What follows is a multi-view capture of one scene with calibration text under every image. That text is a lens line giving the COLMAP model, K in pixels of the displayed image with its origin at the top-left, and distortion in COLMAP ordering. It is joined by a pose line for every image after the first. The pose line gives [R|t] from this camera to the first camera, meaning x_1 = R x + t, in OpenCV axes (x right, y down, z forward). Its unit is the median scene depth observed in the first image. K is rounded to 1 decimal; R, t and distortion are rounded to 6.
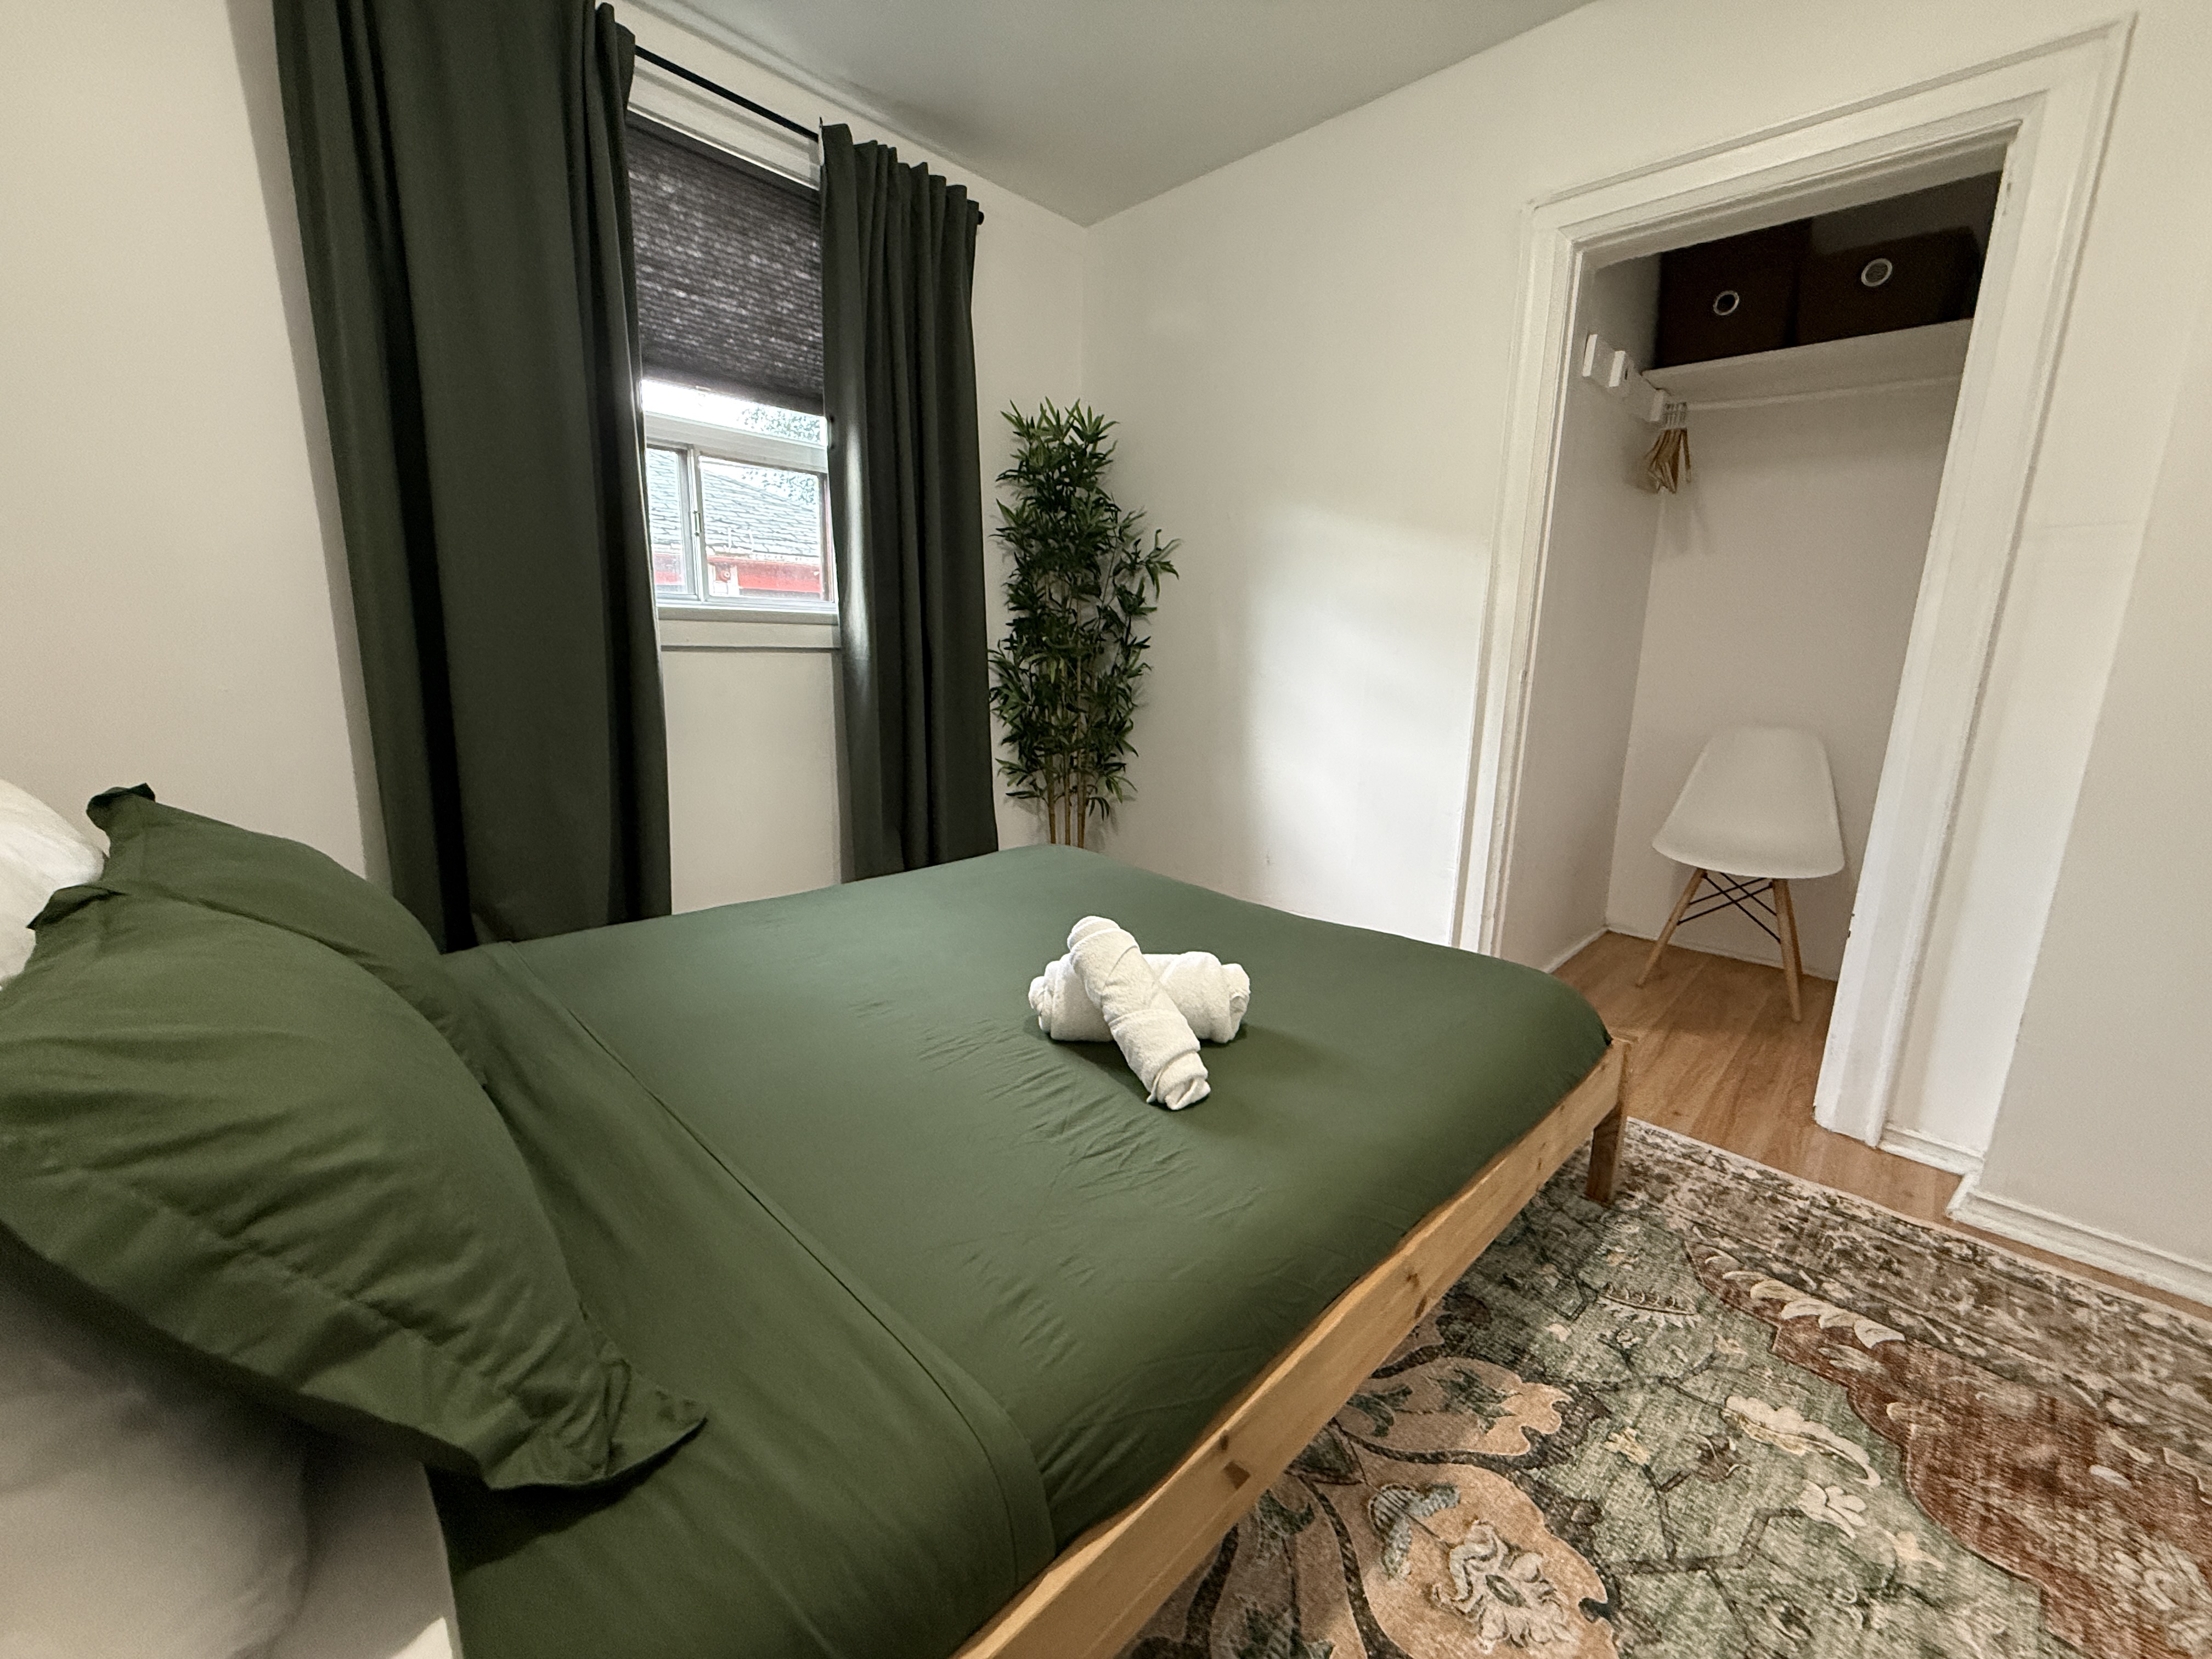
lens RADIAL K [[879.3, 0, 1099.5], [0, 879.3, 830.2], [0, 0, 1]] dist [-0.001002, 0.000250]
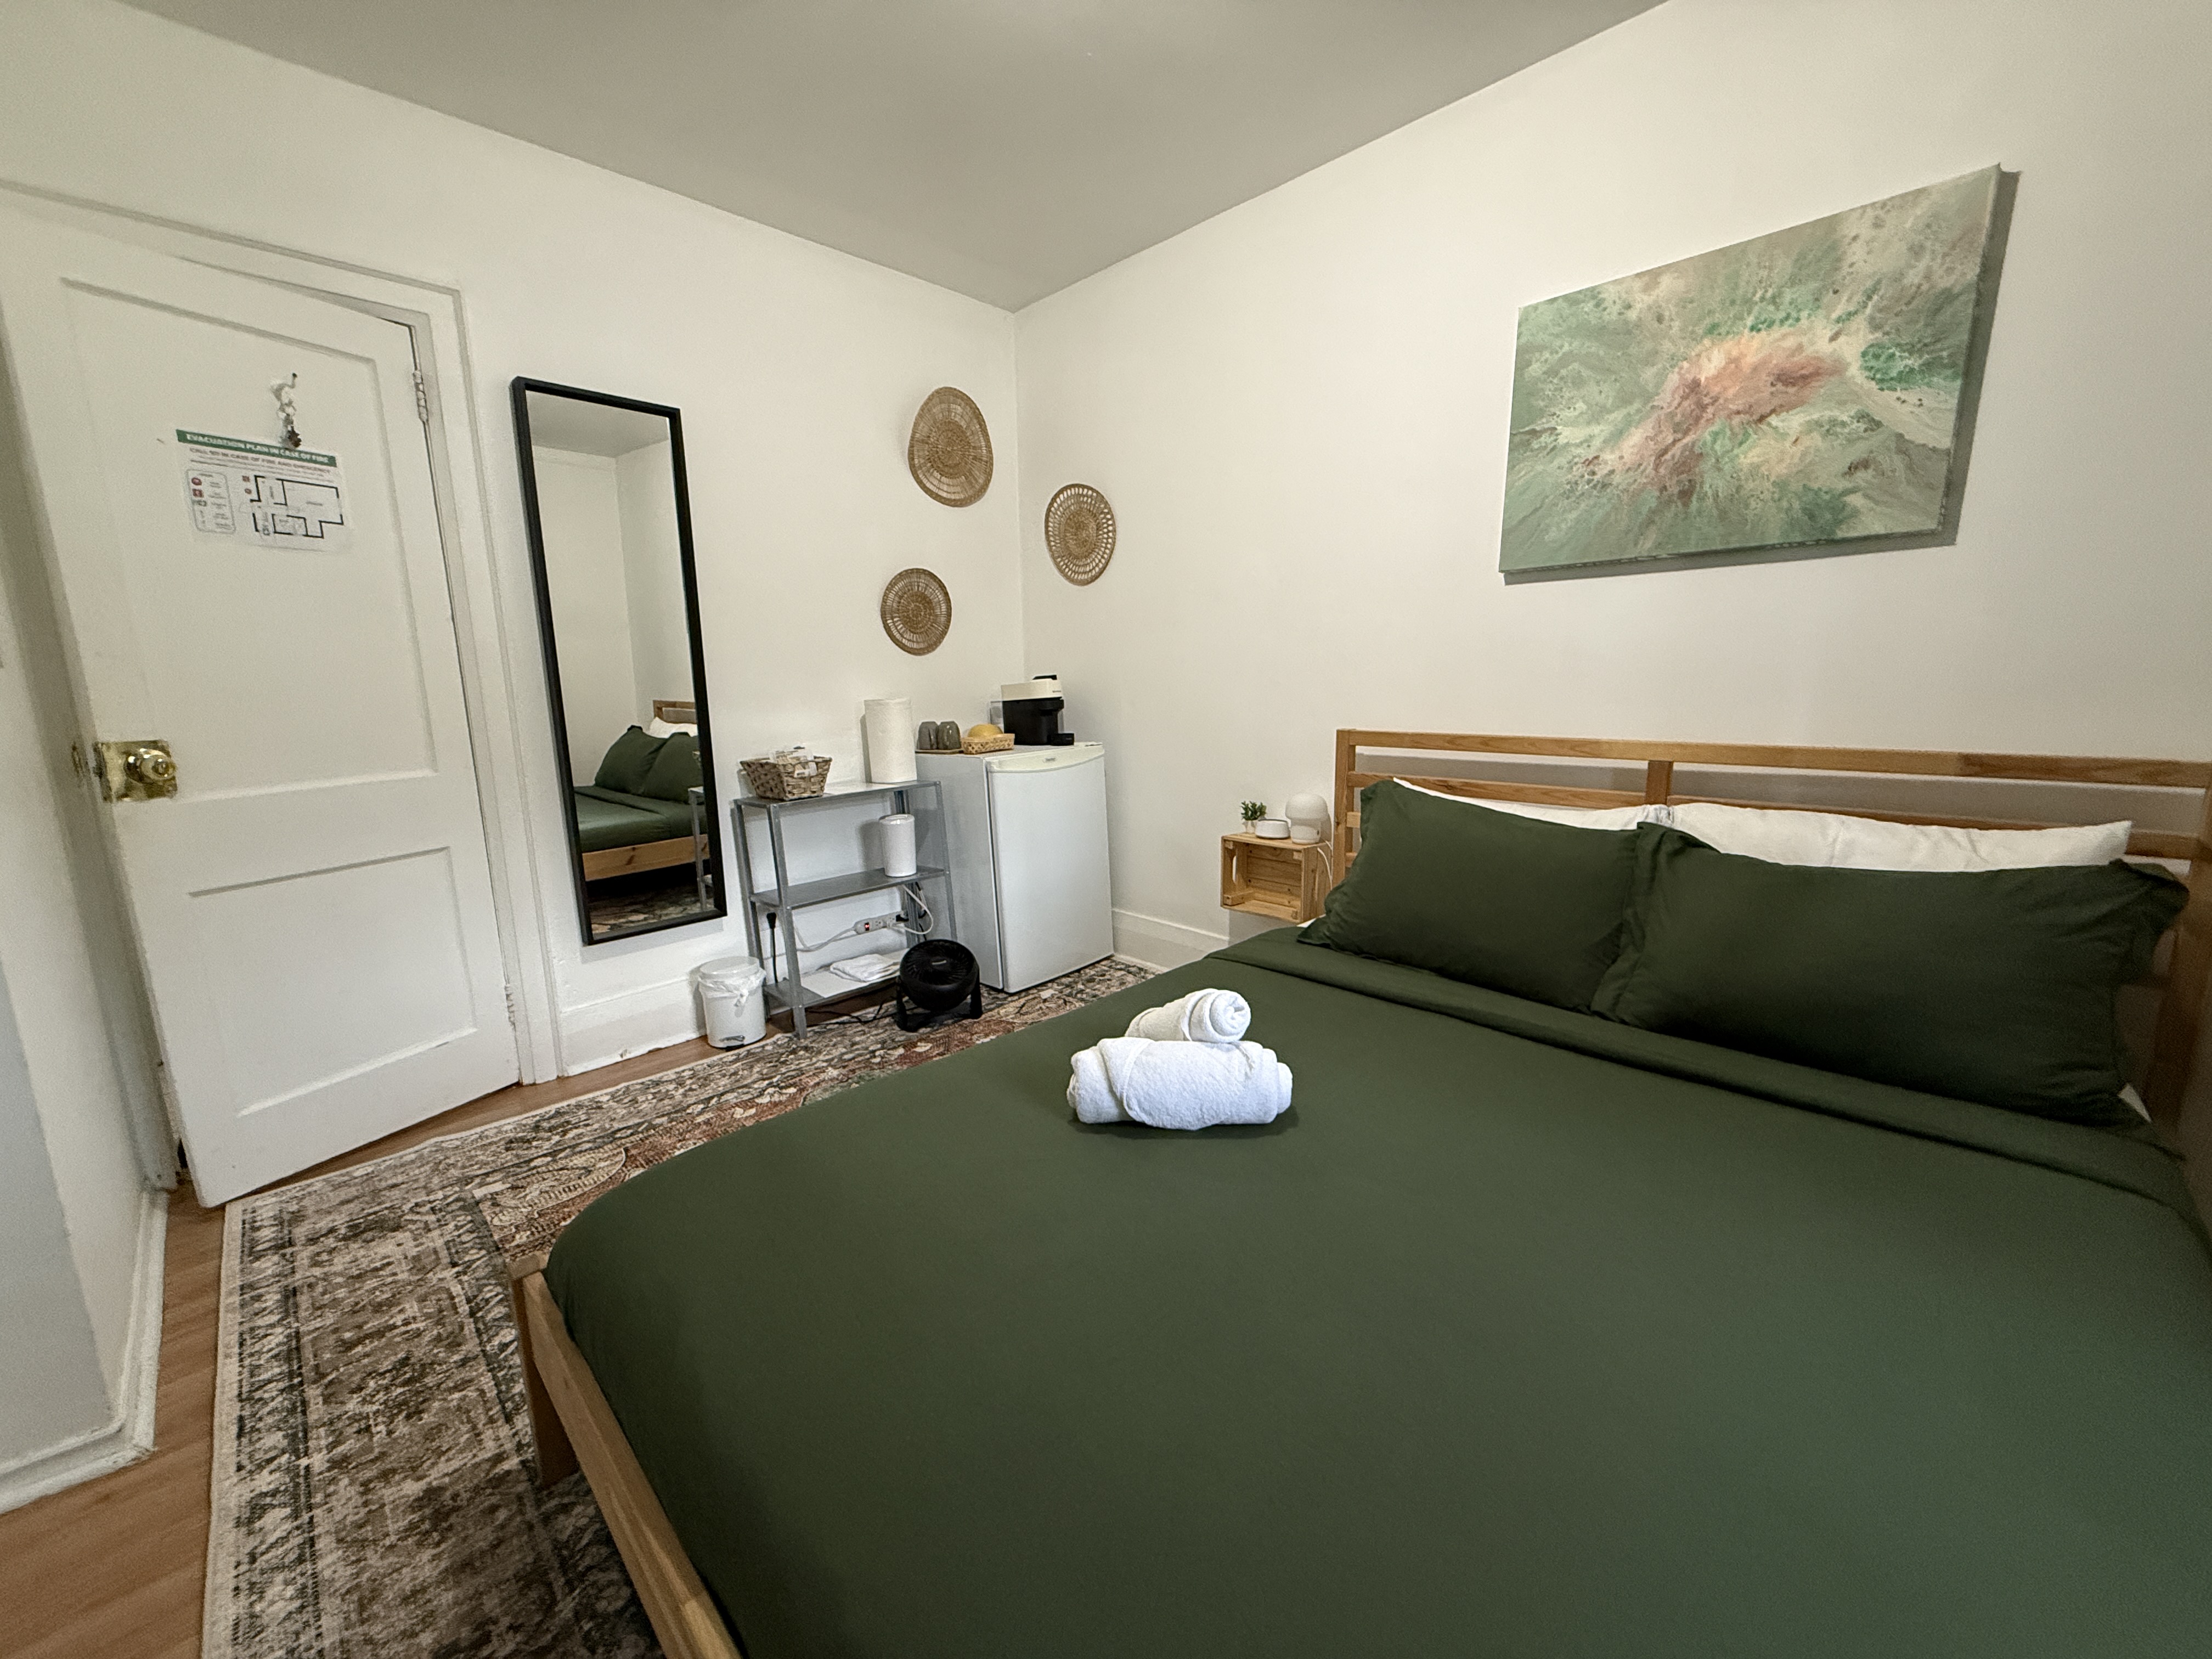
lens RADIAL K [[879.3, 0, 1098.1], [0, 879.3, 829.2], [0, 0, 1]] dist [-0.001002, 0.000250]
pose [[-0.999998, 0.001205, 0.001581, 0.158864], [0.001708, 0.927652, 0.373442, -0.526938], [-0.001016, 0.373444, -0.927652, 2.143030]]
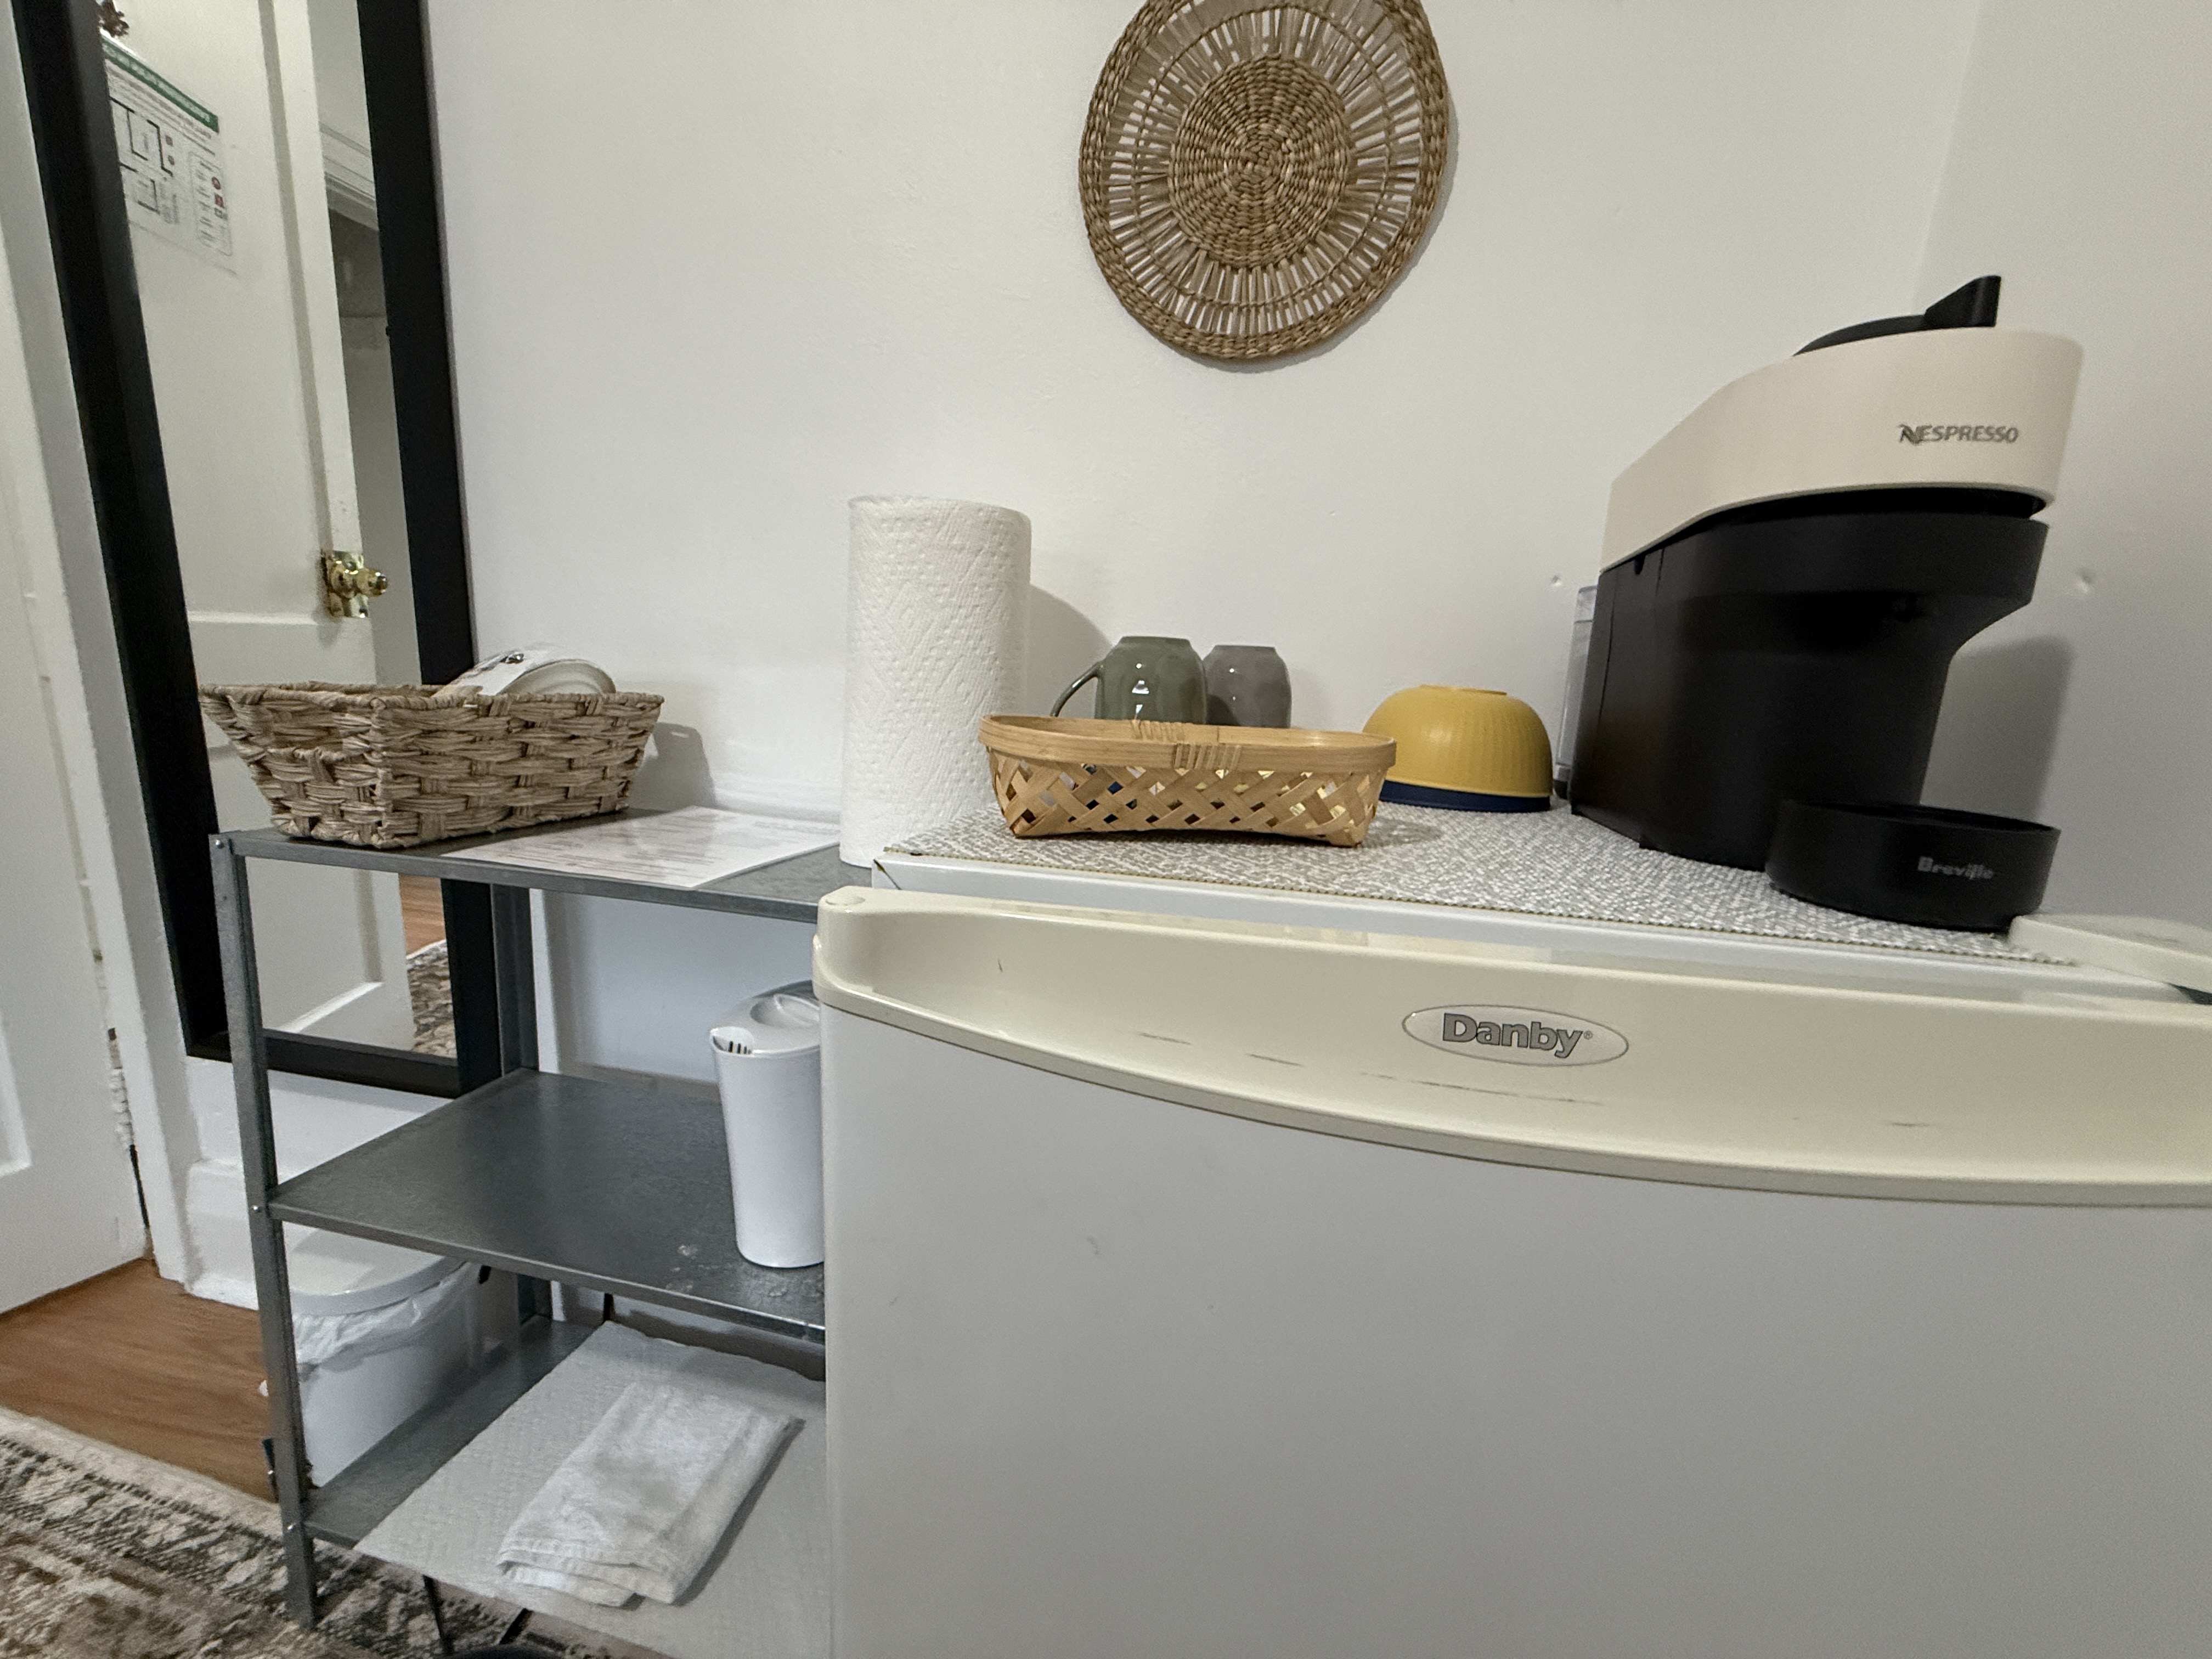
lens RADIAL K [[879.3, 0, 1103.7], [0, 879.3, 827.8], [0, 0, 1]] dist [-0.001002, 0.000250]
pose [[-0.540706, -0.216745, 0.812809, 0.174942], [0.101005, 0.942518, 0.318526, 0.115953], [-0.835126, 0.254327, -0.487733, -0.181720]]
